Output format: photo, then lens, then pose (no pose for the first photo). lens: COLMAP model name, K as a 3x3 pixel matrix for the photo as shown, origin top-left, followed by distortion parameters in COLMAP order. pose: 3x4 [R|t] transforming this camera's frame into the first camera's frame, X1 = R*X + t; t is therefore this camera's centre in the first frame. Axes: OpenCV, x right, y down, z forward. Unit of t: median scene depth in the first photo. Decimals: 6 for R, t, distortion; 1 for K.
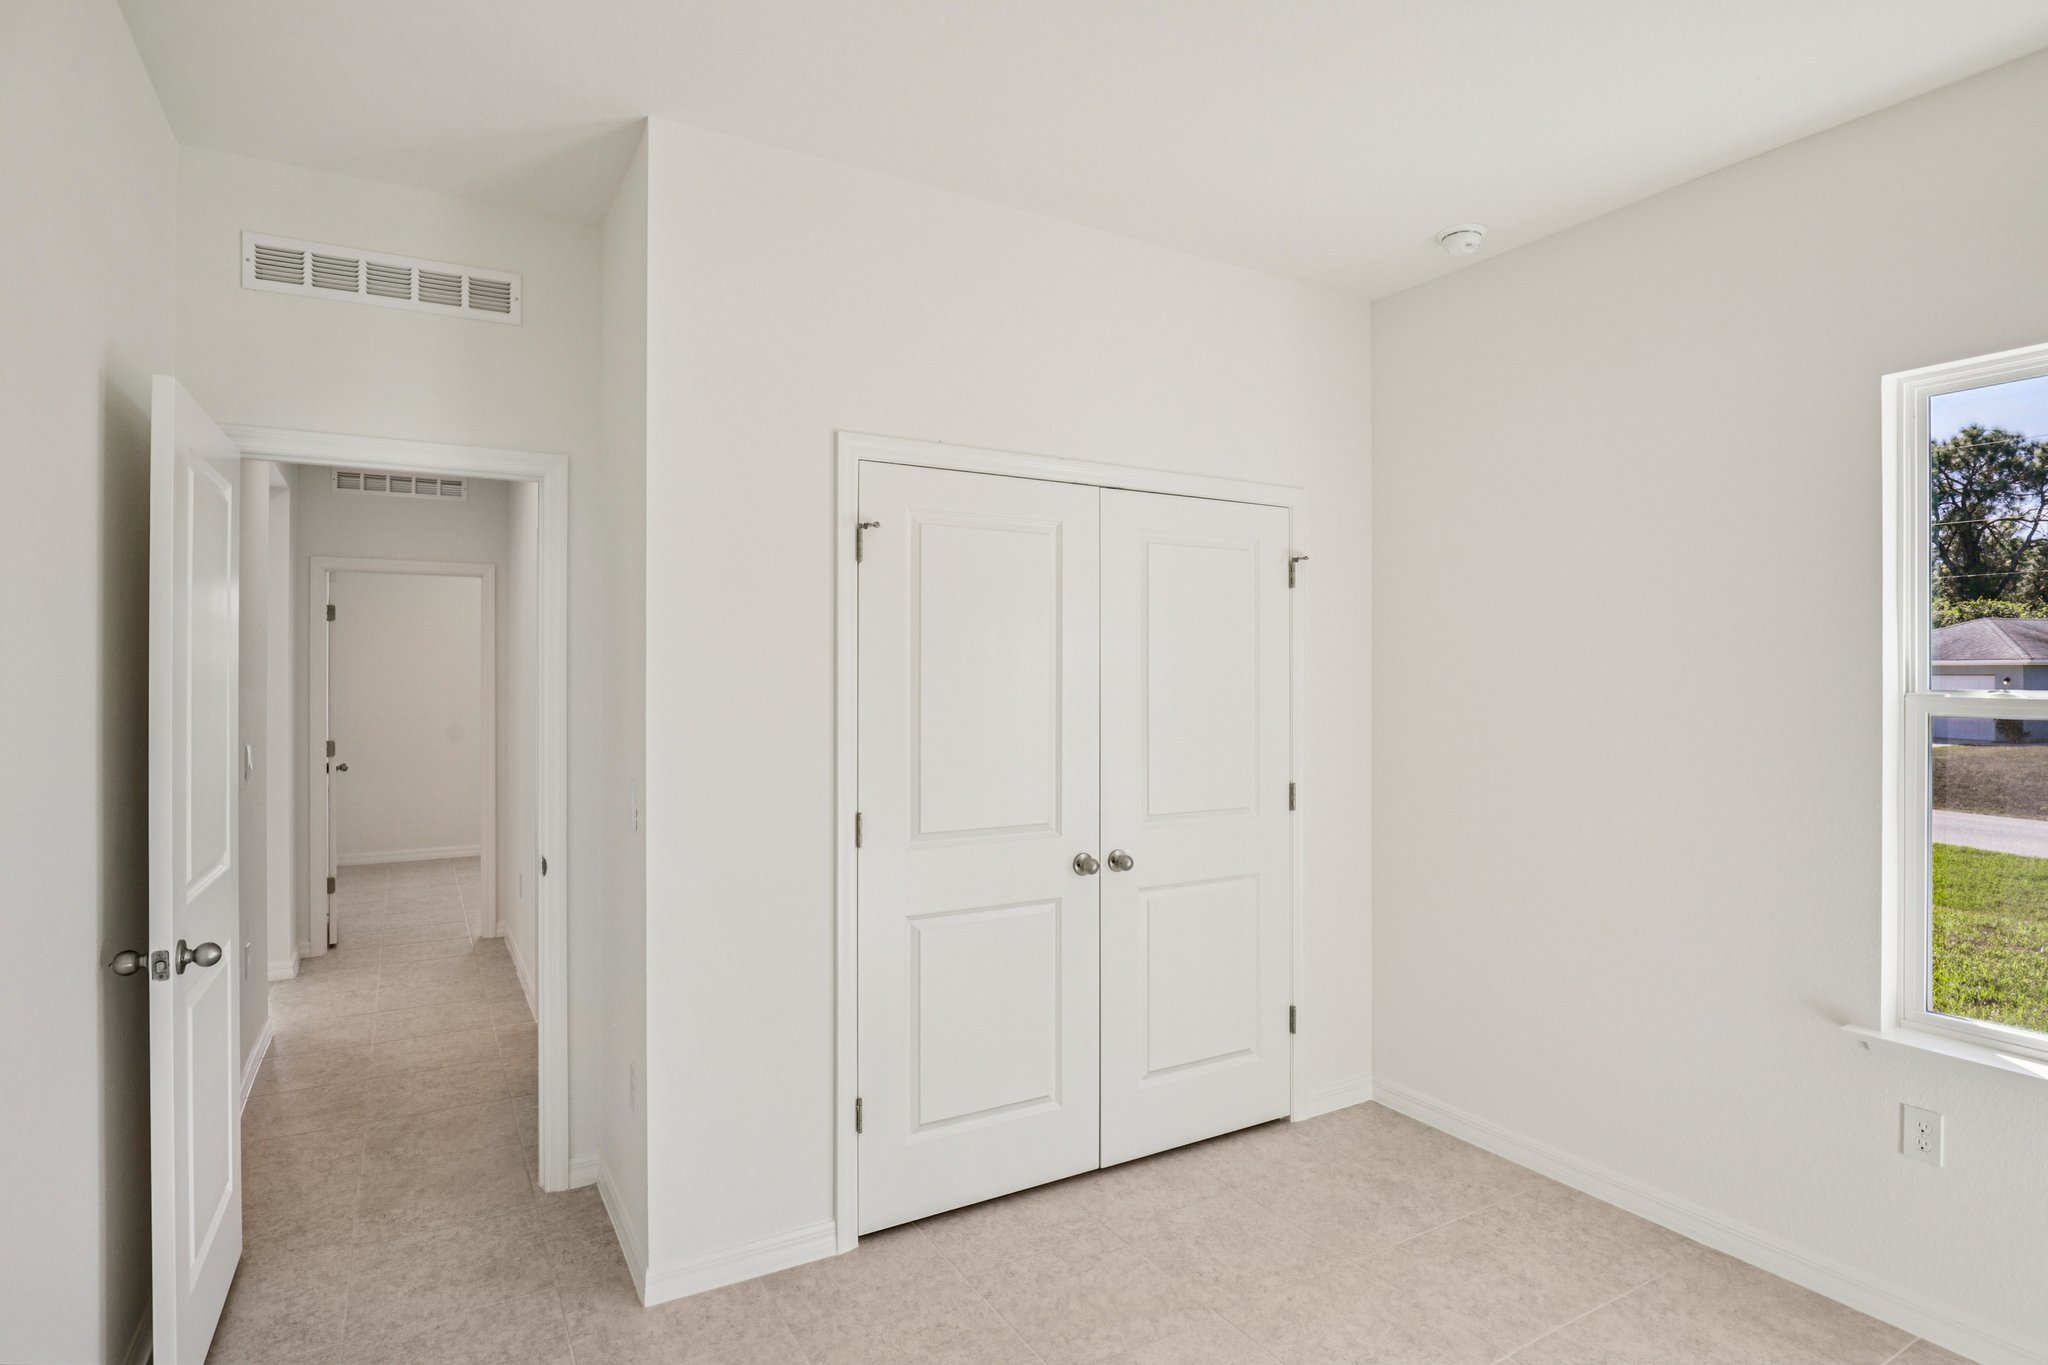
lens RADIAL K [[1073.7, 0, 1011.8], [0, 1073.7, 683.6], [0, 0, 1]] dist [-0.001084, -0.000538]
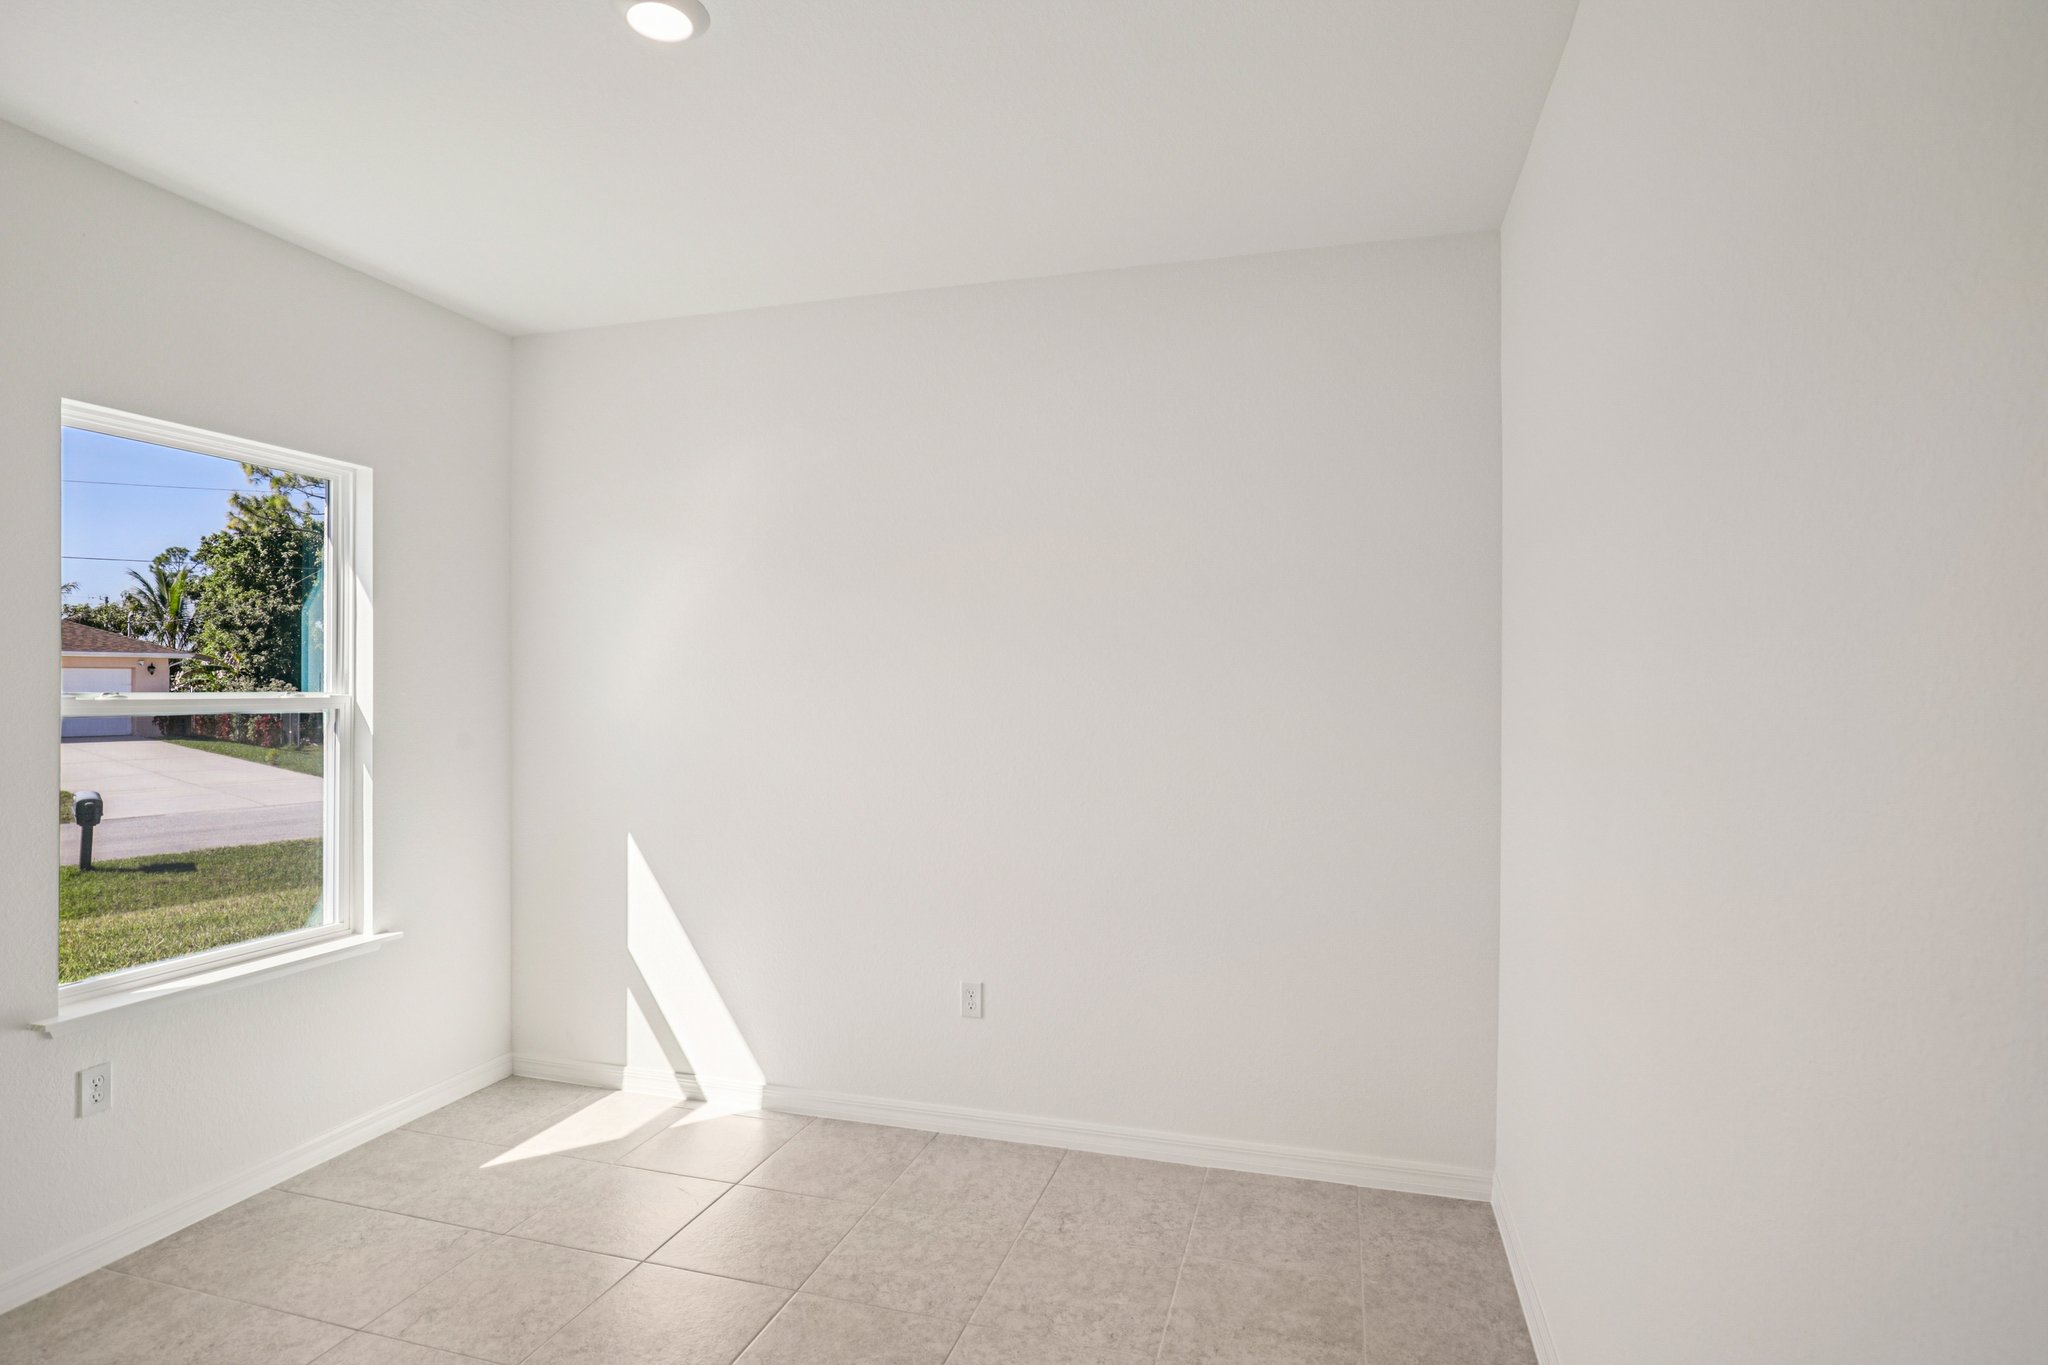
lens RADIAL K [[1073.7, 0, 1011.8], [0, 1073.7, 683.6], [0, 0, 1]] dist [-0.001084, -0.000538]
pose [[-0.691378, 0.004565, 0.722479, -0.641277], [0.002524, 0.999989, -0.003903, 0.003108], [-0.722489, -0.000875, -0.691382, 1.107383]]
